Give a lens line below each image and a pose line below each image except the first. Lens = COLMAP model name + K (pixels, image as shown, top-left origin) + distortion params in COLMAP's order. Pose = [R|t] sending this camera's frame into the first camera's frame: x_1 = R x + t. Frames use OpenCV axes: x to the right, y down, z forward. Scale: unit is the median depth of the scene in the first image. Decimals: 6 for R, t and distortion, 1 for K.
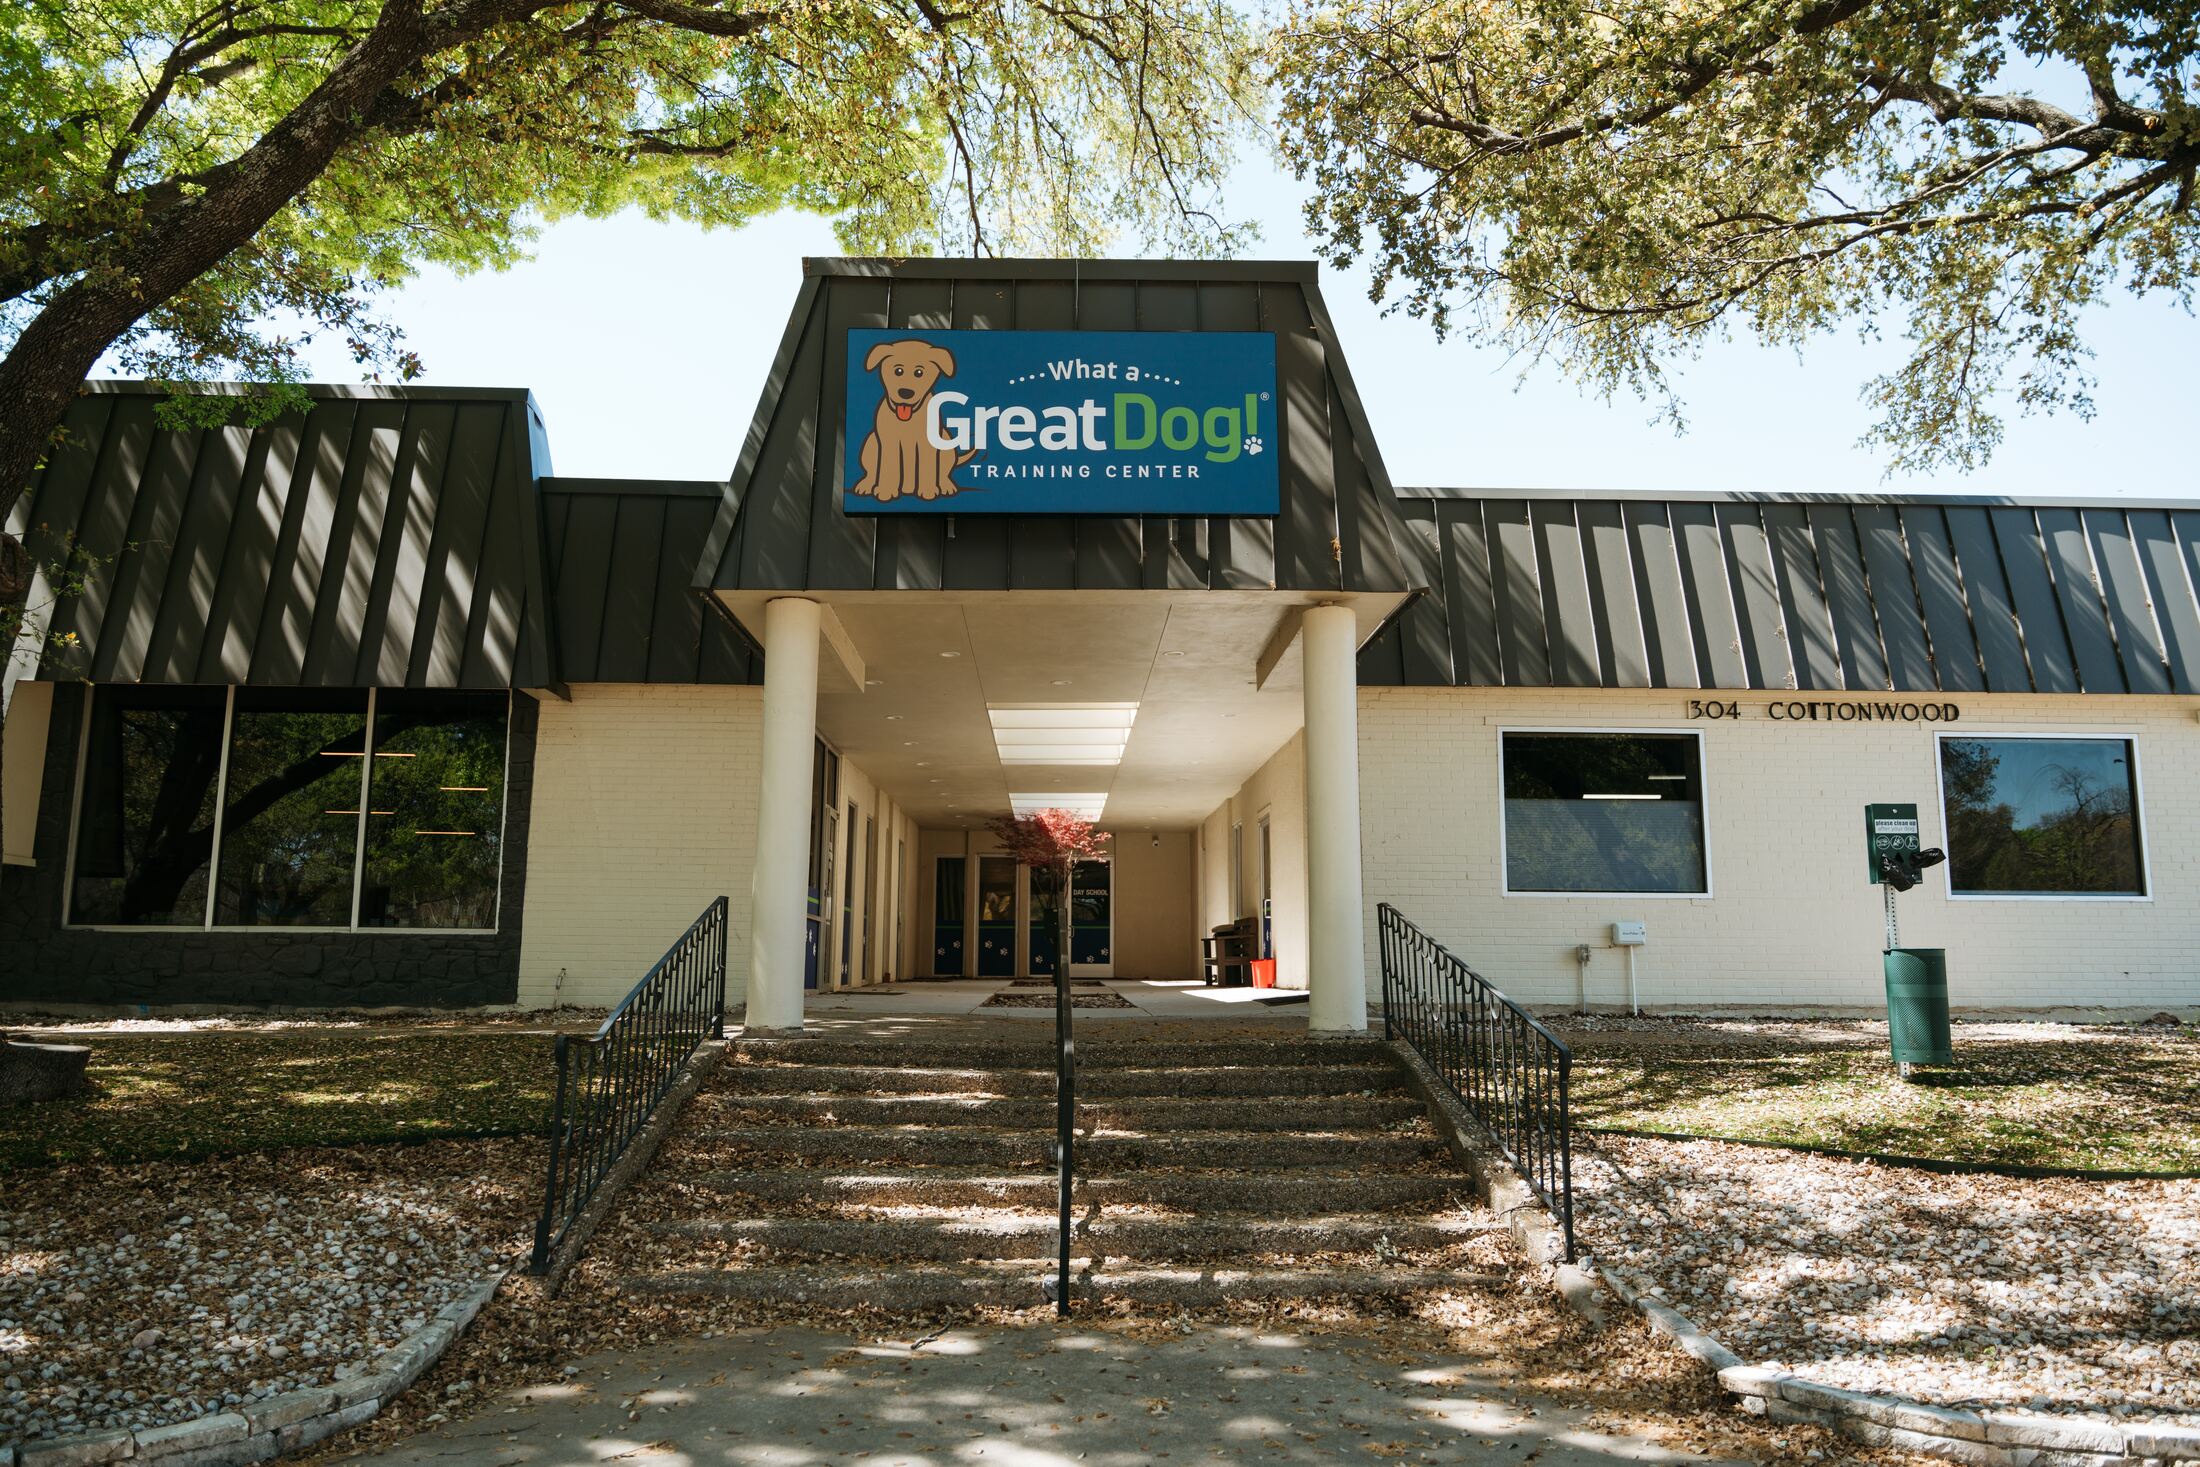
lens RADIAL K [[1474.3, 0, 1090.5], [0, 1474.3, 735.9], [0, 0, 1]] dist [-0.004438, -0.001622]
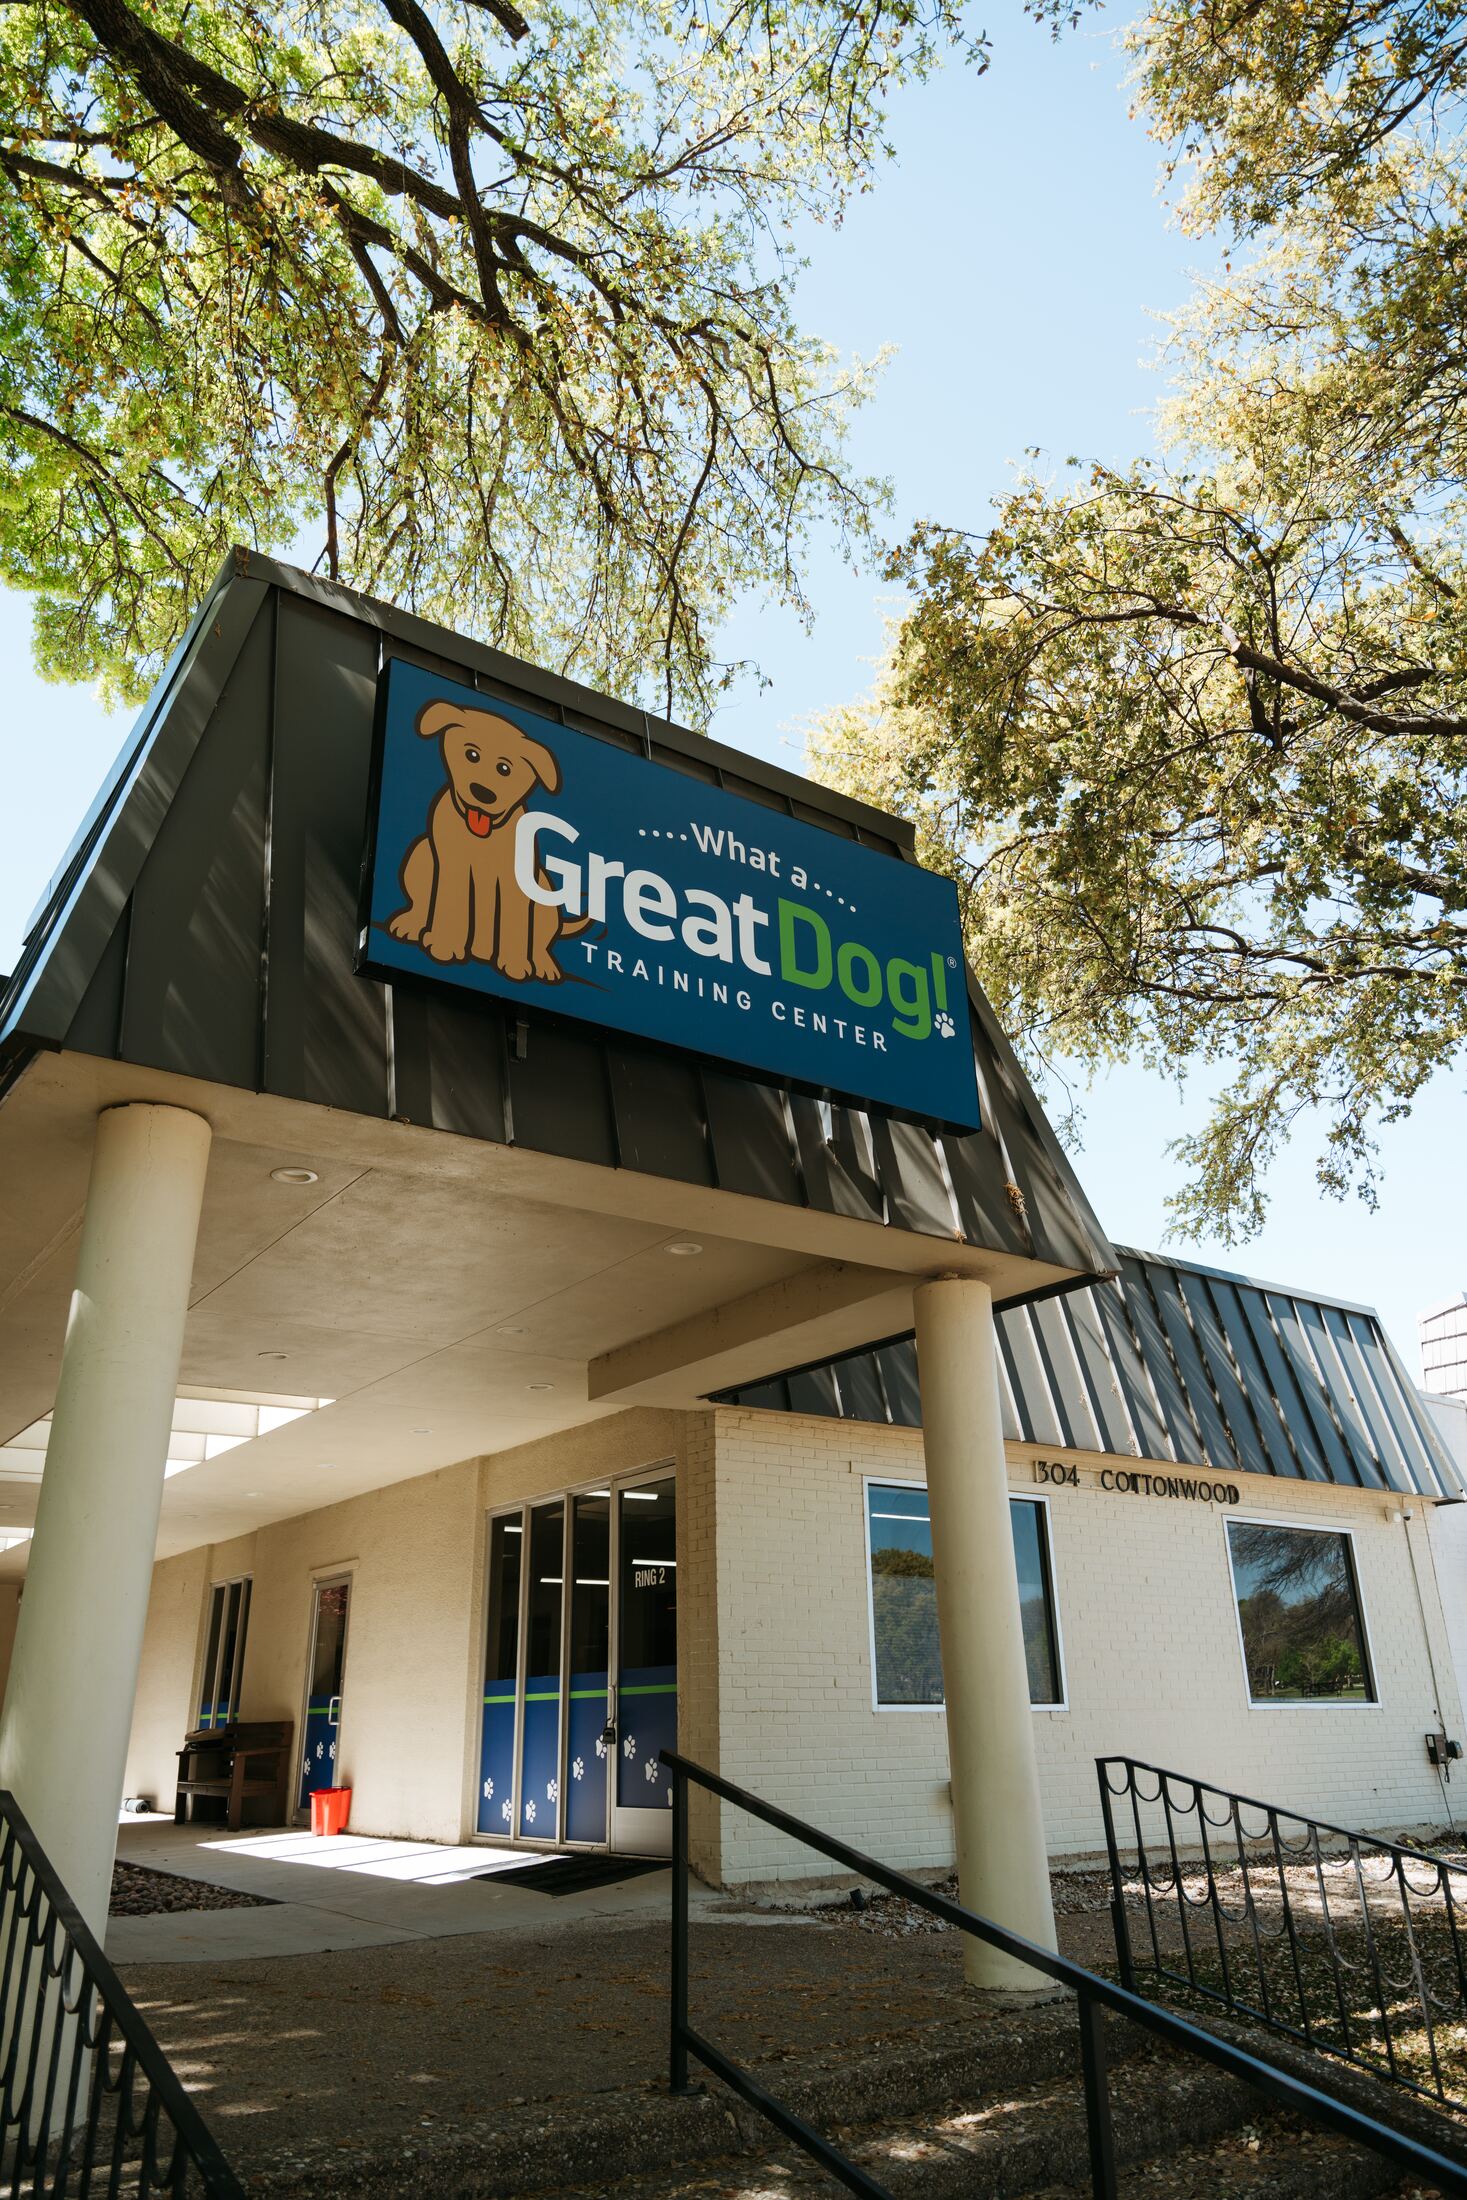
lens RADIAL K [[1474.3, 0, 737.4], [0, 1474.3, 1106.1], [0, 0, 1]] dist [-0.004438, -0.001622]
pose [[0.828971, 0.202073, 0.521511, -0.312386], [-0.066545, 0.961461, -0.266766, 0.024819], [-0.555319, 0.186438, 0.810470, 0.512973]]
